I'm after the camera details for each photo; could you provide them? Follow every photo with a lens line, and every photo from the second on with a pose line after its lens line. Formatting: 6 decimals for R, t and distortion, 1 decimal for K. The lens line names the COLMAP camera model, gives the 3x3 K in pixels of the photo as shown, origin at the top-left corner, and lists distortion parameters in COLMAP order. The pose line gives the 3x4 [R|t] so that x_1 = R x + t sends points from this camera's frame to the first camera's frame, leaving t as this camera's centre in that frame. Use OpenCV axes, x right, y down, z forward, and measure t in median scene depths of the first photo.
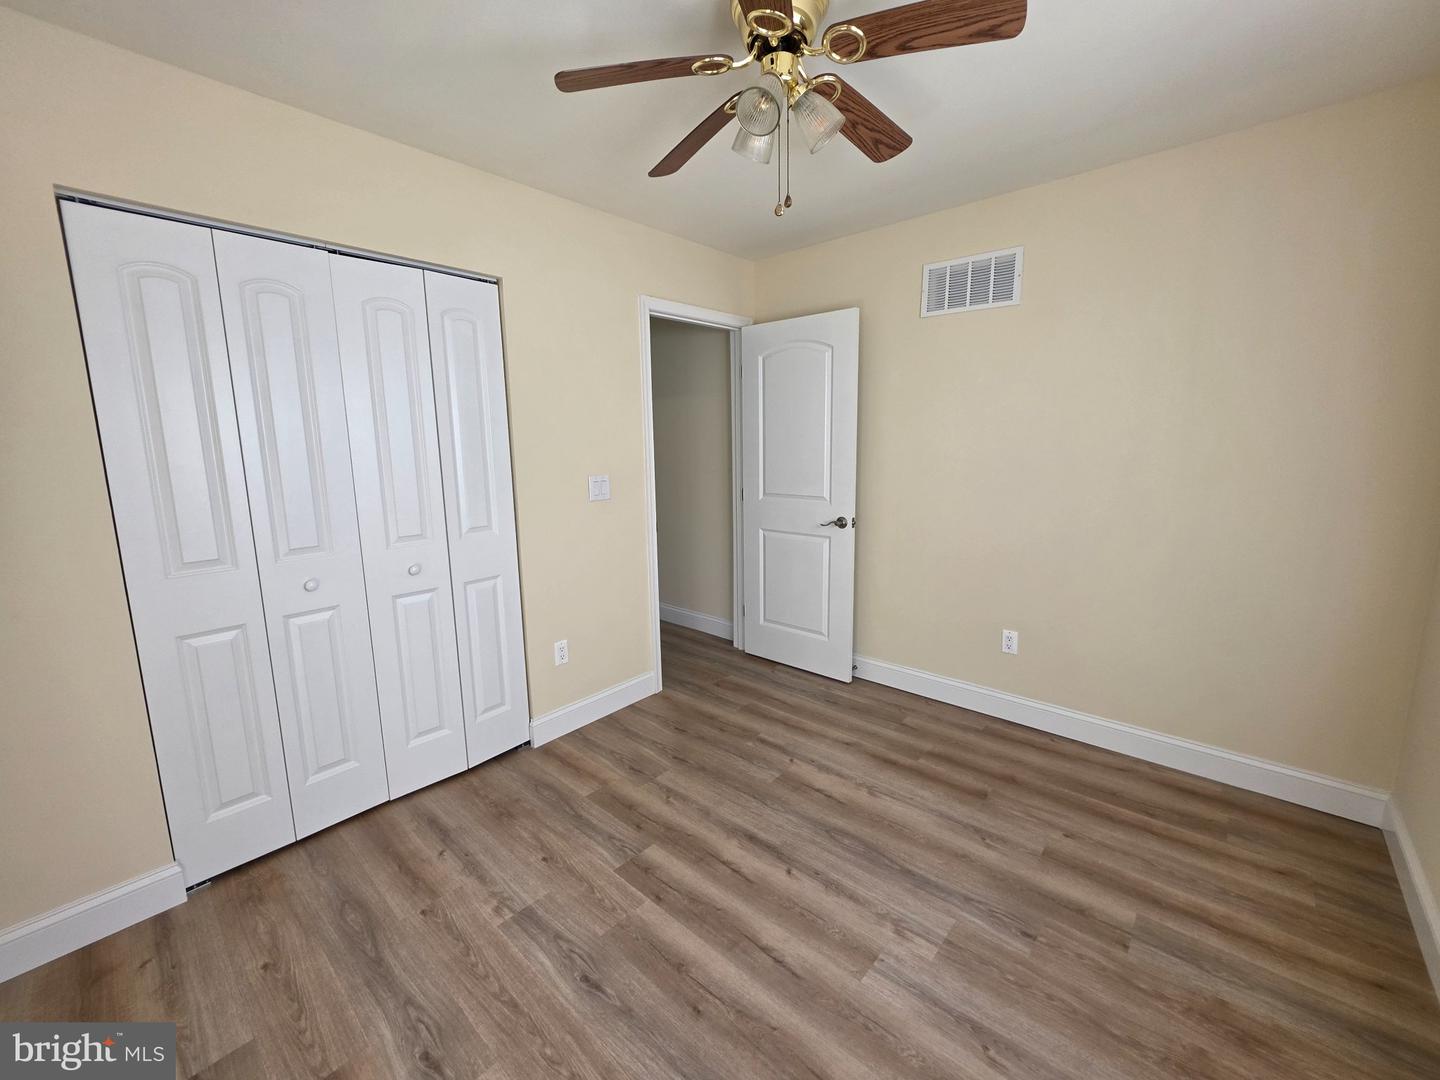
lens RADIAL K [[570.5, 0, 720.0], [0, 570.5, 540.0], [0, 0, 1]] dist [-0.000236, 0.000010]
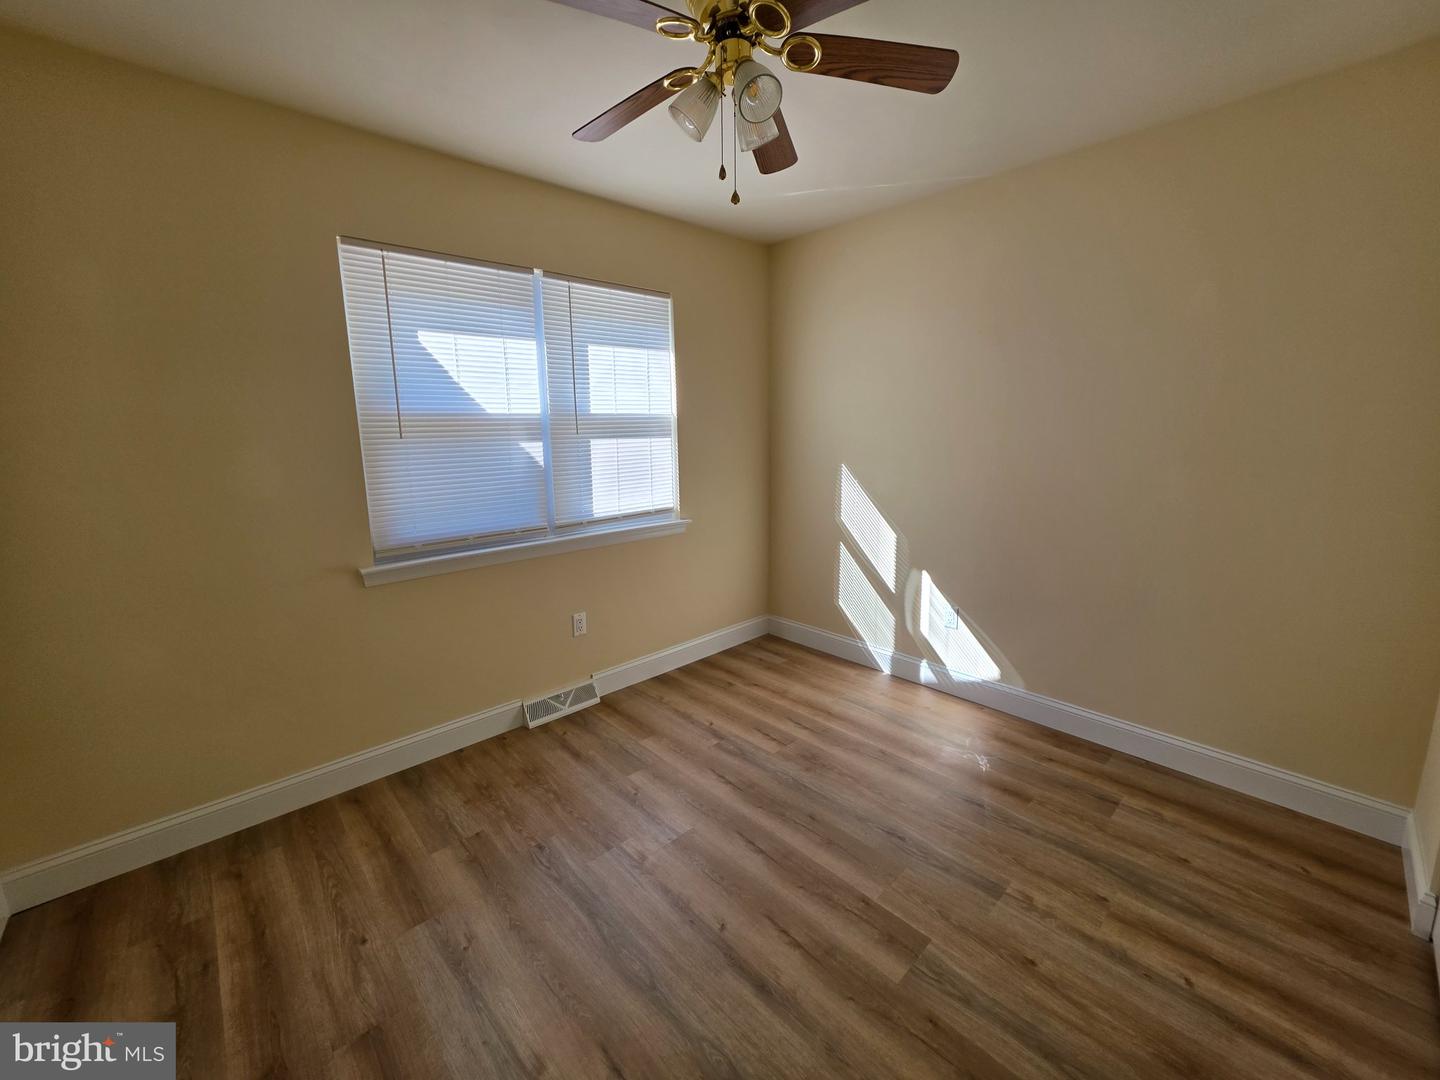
lens RADIAL K [[580.3, 0, 714.0], [0, 580.3, 526.5], [0, 0, 1]] dist [-0.002892, -0.000361]
pose [[-0.994522, 0.013817, 0.103607, 0.035396], [0.048696, 0.938331, 0.342291, -0.307071], [-0.092489, 0.345462, -0.933864, 1.677299]]
